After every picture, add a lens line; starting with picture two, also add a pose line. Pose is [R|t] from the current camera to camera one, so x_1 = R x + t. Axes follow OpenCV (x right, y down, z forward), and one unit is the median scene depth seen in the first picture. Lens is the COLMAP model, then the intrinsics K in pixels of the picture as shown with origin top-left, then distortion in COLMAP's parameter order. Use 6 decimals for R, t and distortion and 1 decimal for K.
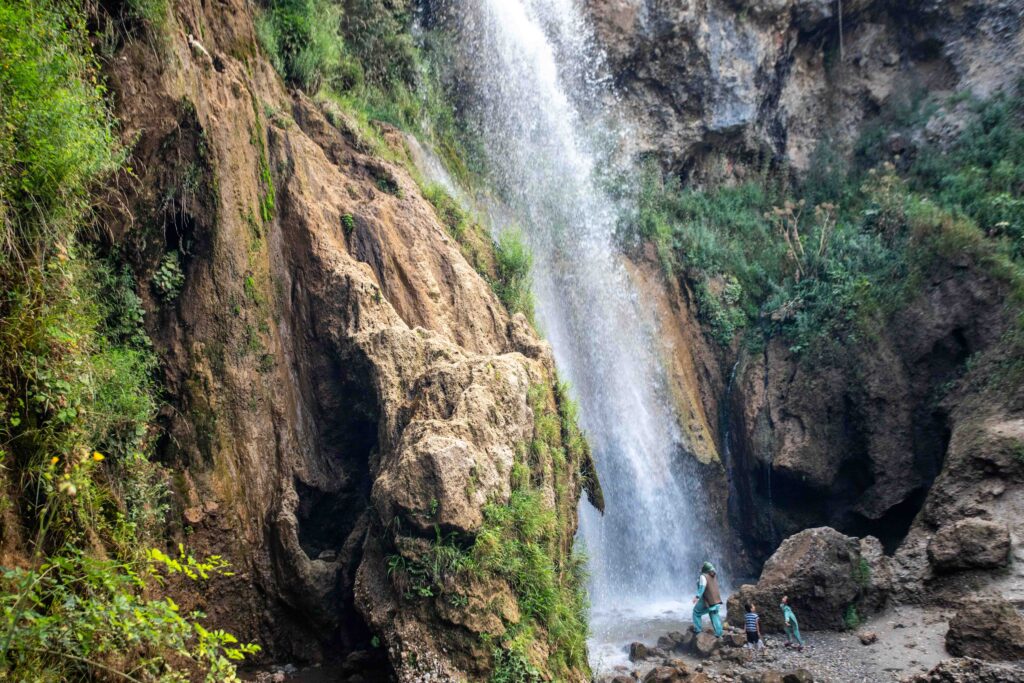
lens RADIAL K [[961.6, 0, 514.2], [0, 961.6, 346.3], [0, 0, 1]] dist [0.022201, 0.000000]
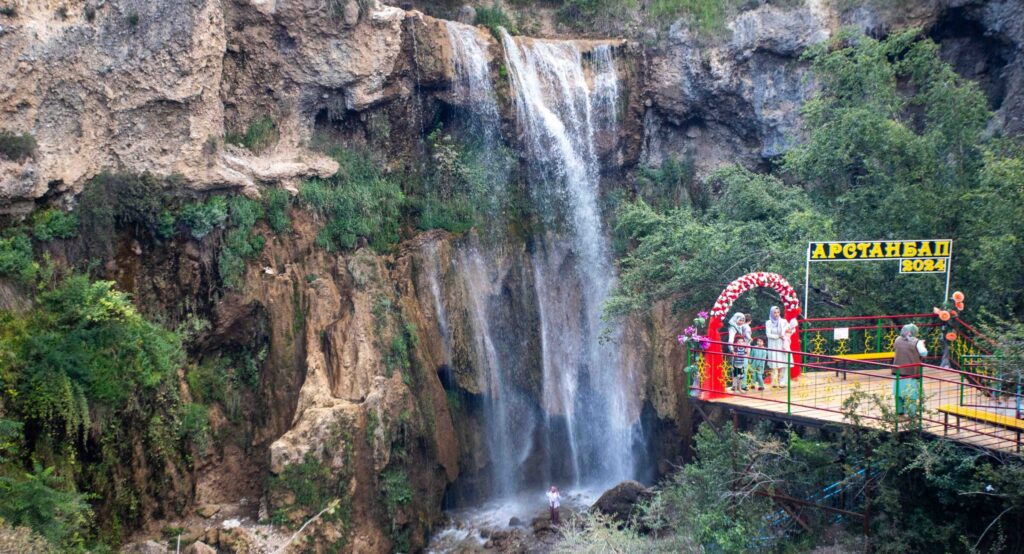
lens RADIAL K [[1200.8, 0, 511.5], [0, 1200.8, 275.4], [0, 0, 1]] dist [-0.009813, 0.000000]
pose [[0.722773, 0.116801, -0.681144, 1.089680], [0.047939, 0.974766, 0.218019, -0.443380], [0.689421, -0.190232, 0.698936, -0.390660]]
